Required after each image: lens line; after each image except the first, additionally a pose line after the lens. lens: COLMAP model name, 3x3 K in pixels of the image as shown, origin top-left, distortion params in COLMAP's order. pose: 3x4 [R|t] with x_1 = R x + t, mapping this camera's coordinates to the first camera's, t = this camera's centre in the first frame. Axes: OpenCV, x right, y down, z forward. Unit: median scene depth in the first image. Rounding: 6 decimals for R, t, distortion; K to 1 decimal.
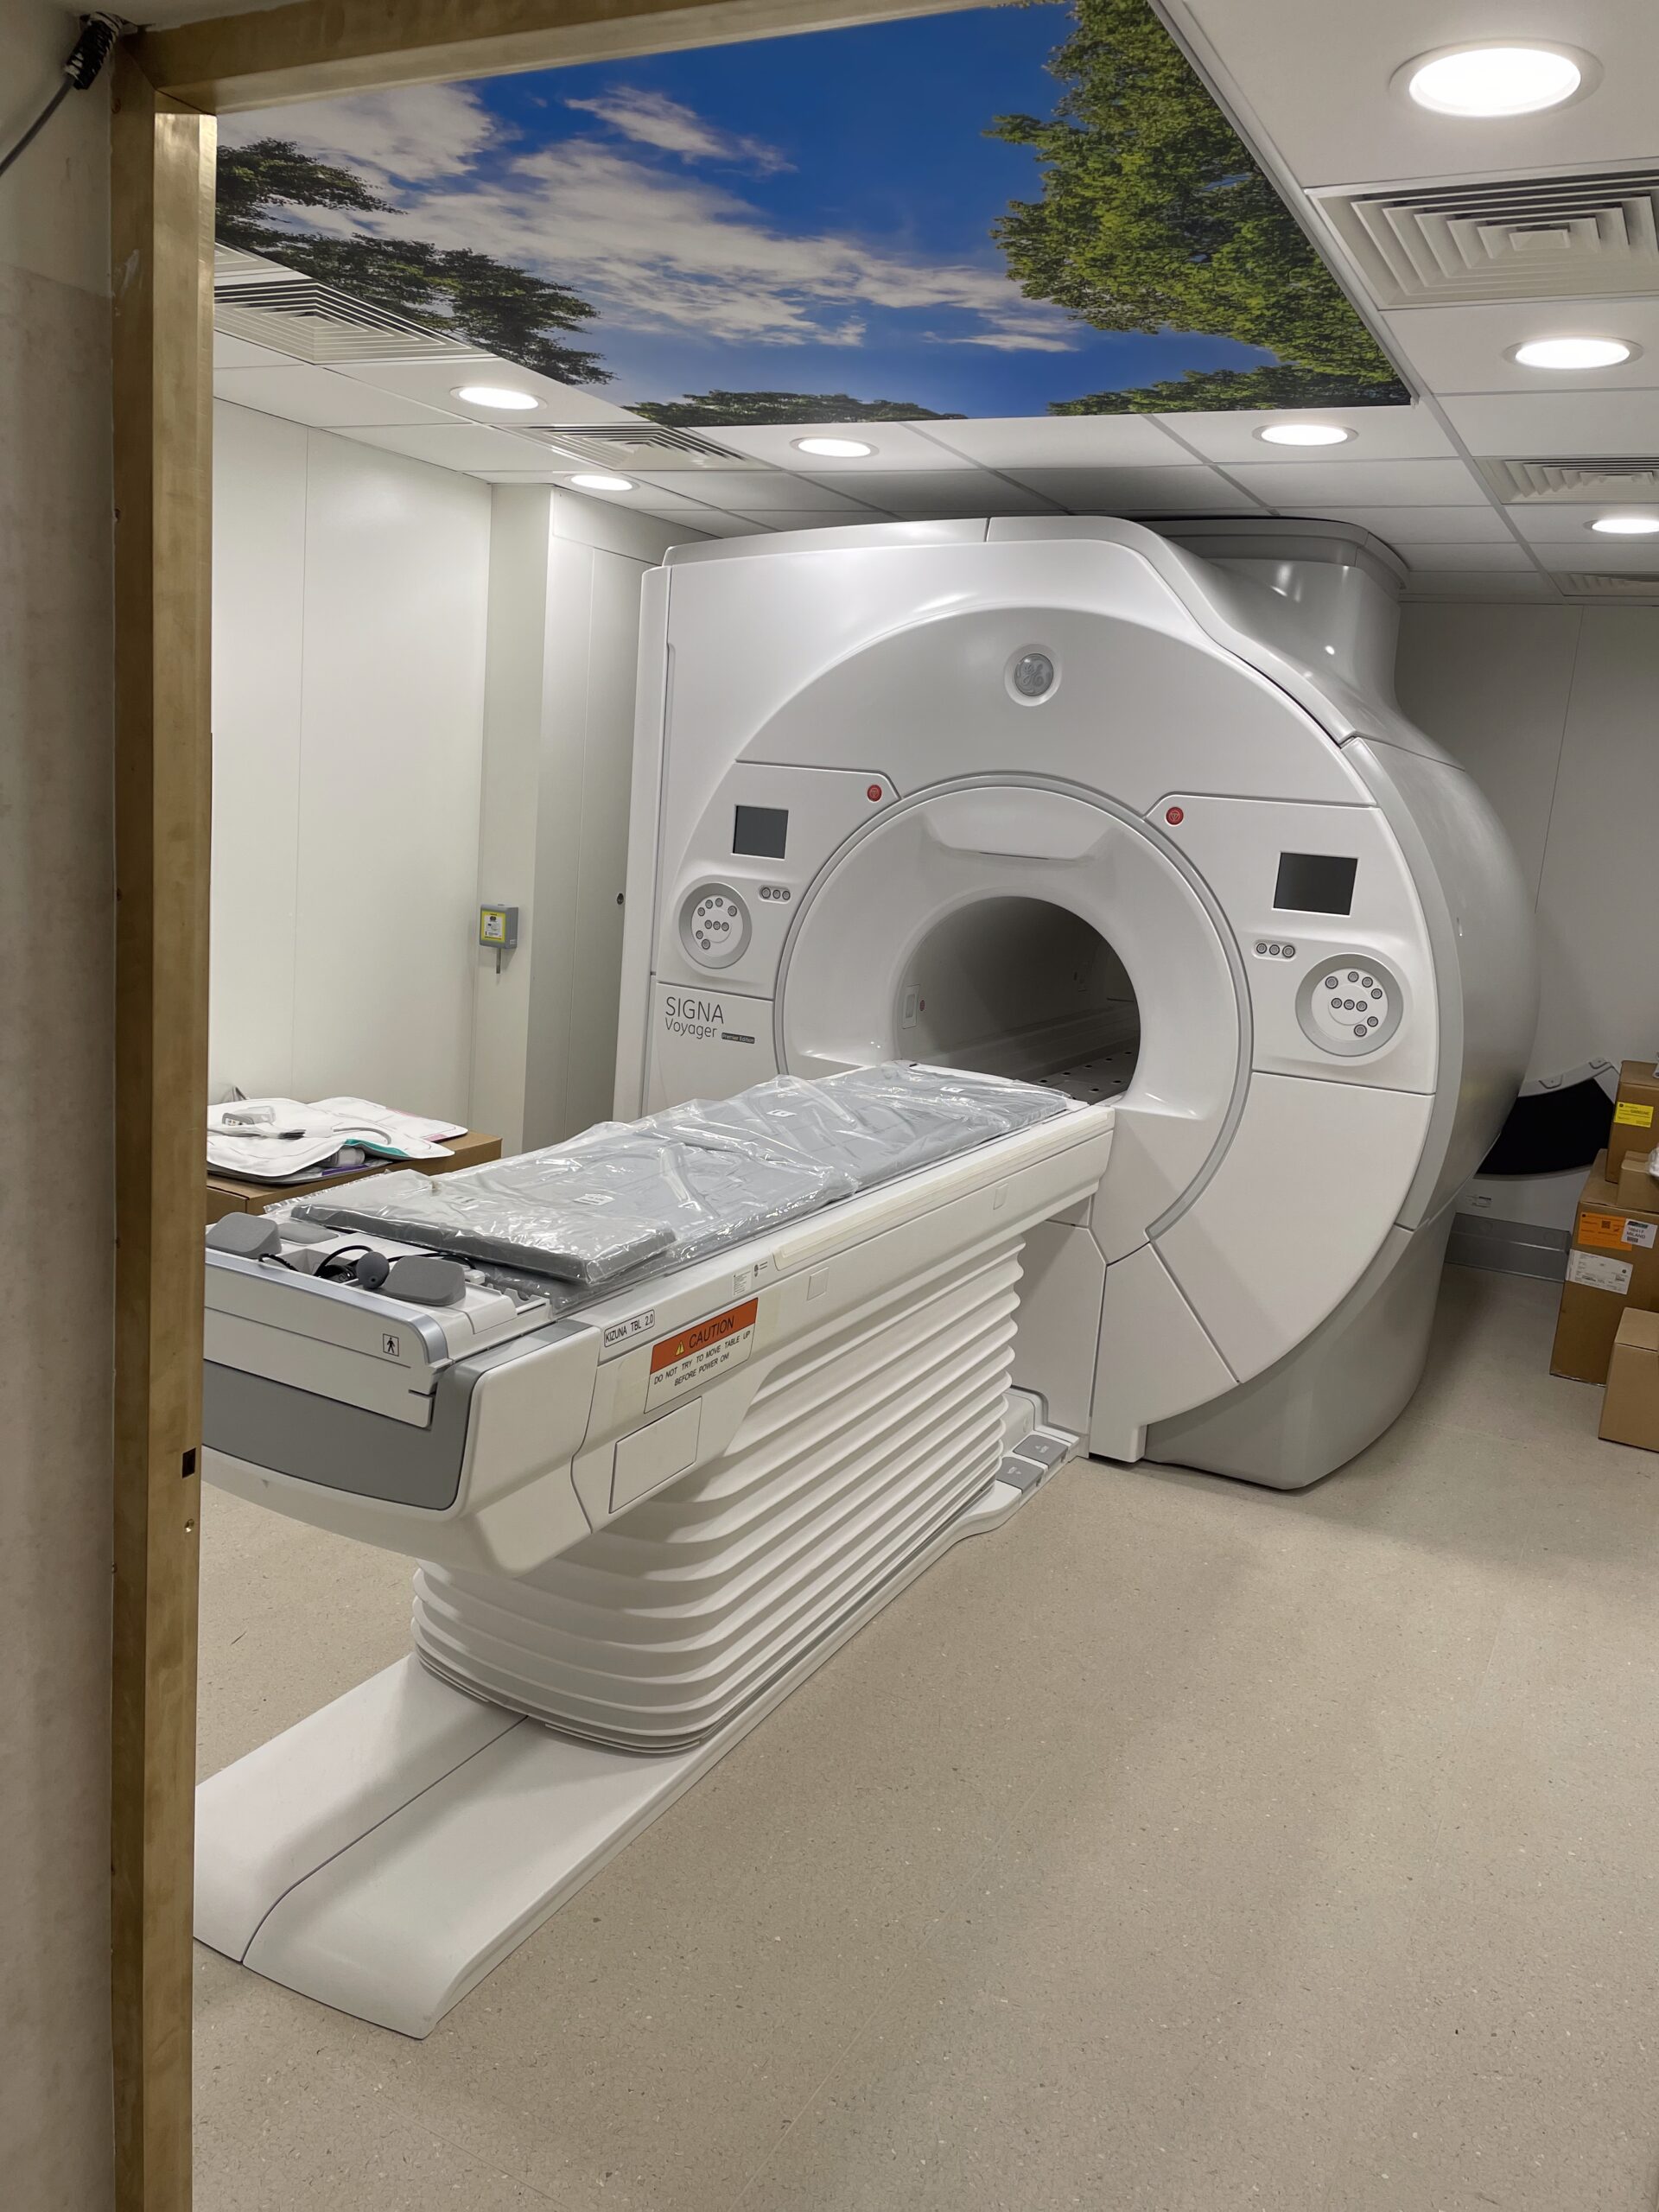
lens RADIAL K [[1679.2, 0, 833.0], [0, 1679.2, 1084.6], [0, 0, 1]] dist [0.088538, -0.114125]
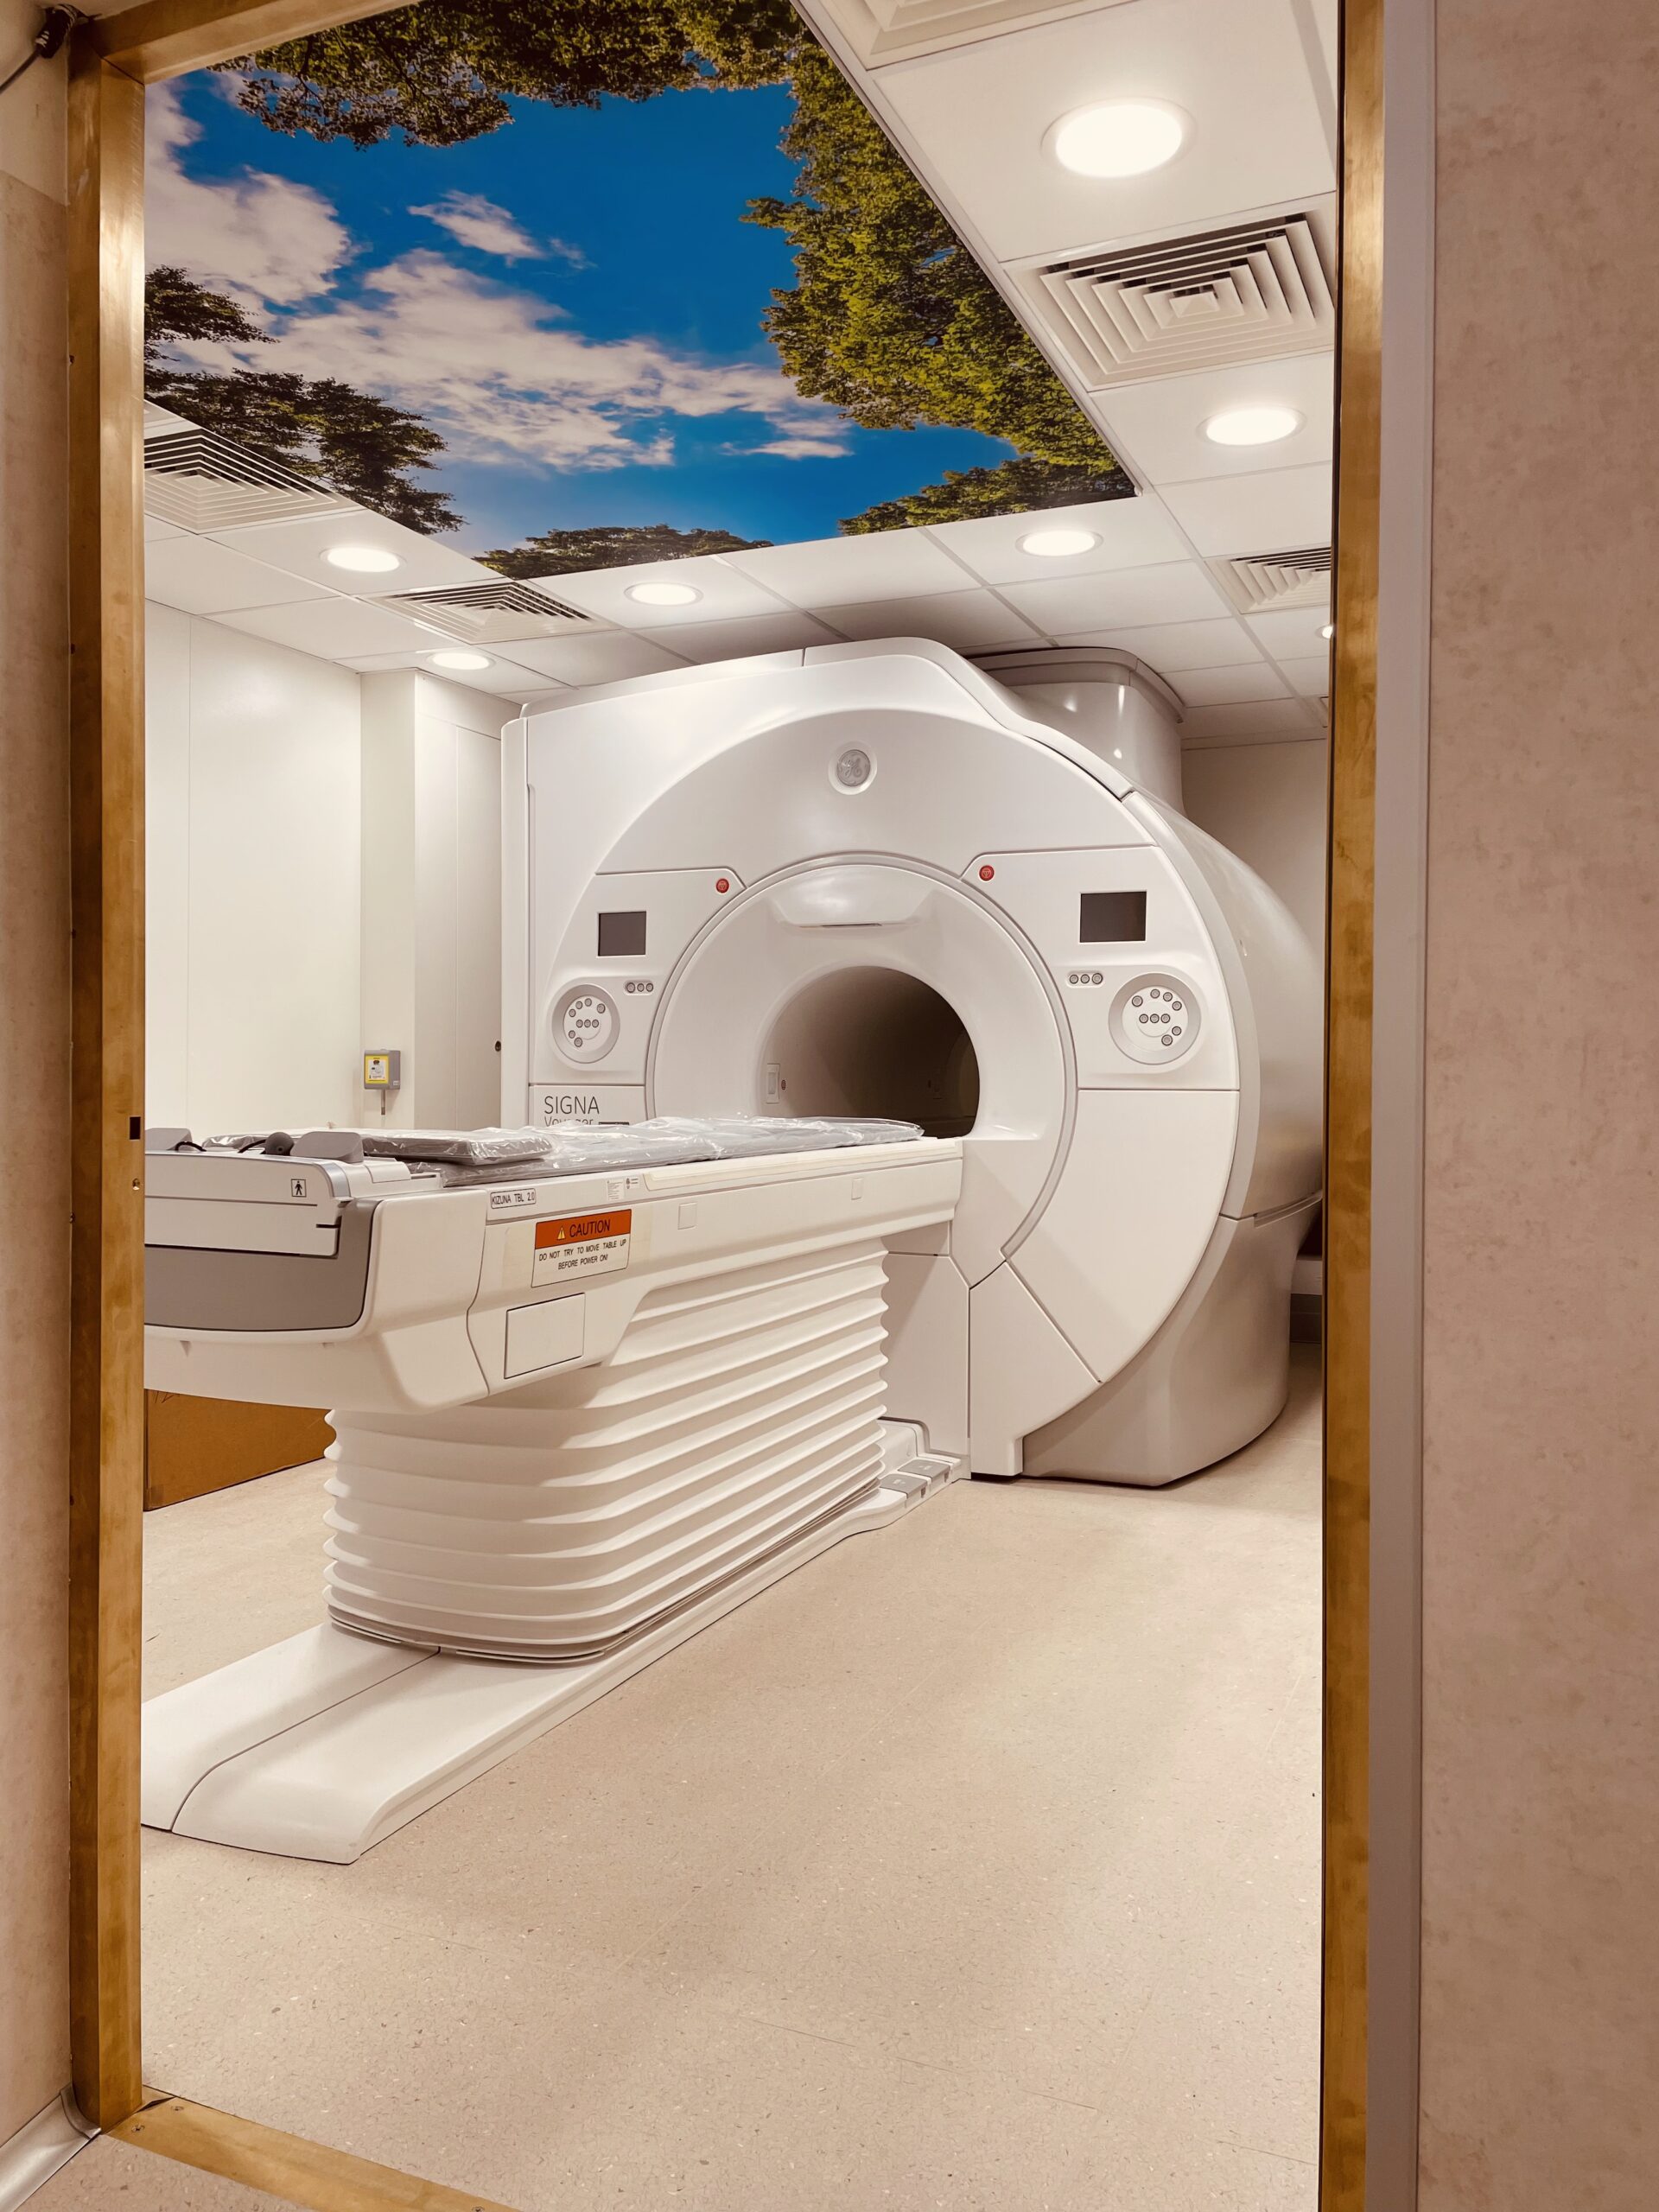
lens RADIAL K [[1679.2, 0, 829.1], [0, 1679.2, 1086.5], [0, 0, 1]] dist [0.088538, -0.114125]
pose [[0.994990, -0.073414, 0.067864, 0.013936], [0.083753, 0.982762, -0.164816, 0.206142], [-0.054595, 0.169674, 0.983987, -0.100547]]
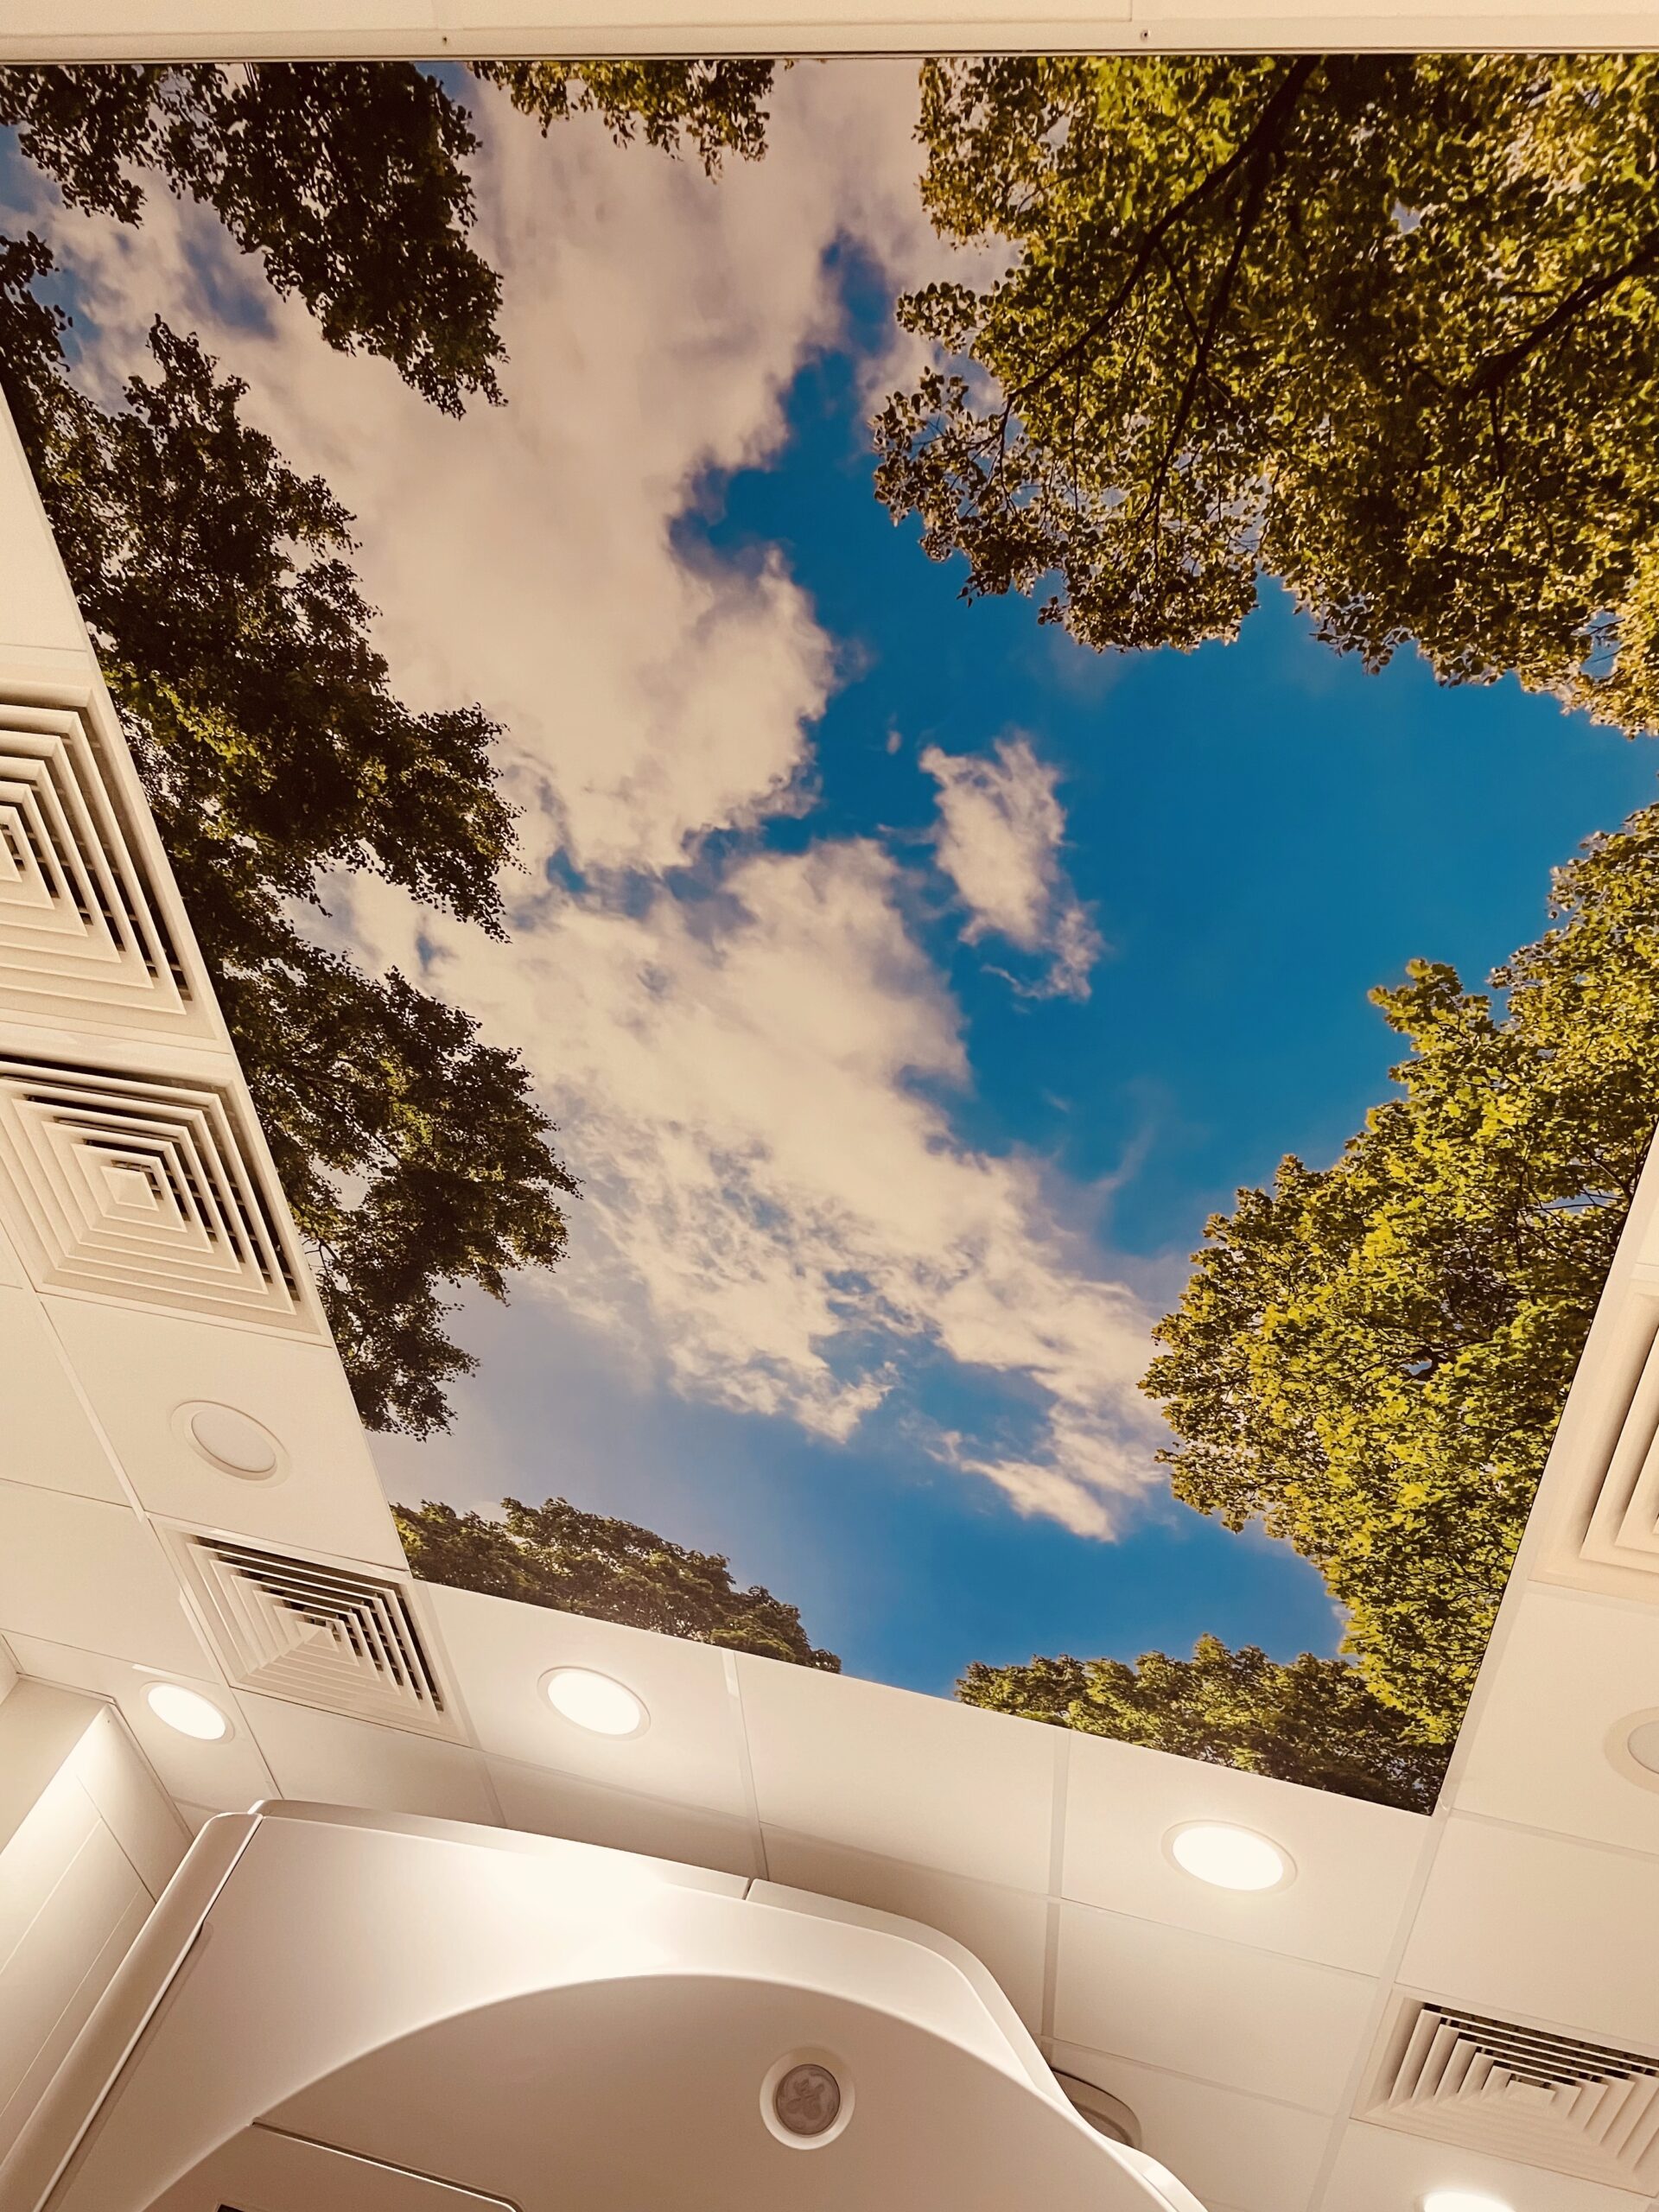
lens RADIAL K [[1679.2, 0, 849.4], [0, 1679.2, 1087.0], [0, 0, 1]] dist [0.088538, -0.114125]
pose [[0.892177, 0.432420, 0.130511, -0.158739], [-0.131584, 0.525230, -0.840725, 0.132377], [-0.432095, 0.732903, 0.525498, 0.503095]]
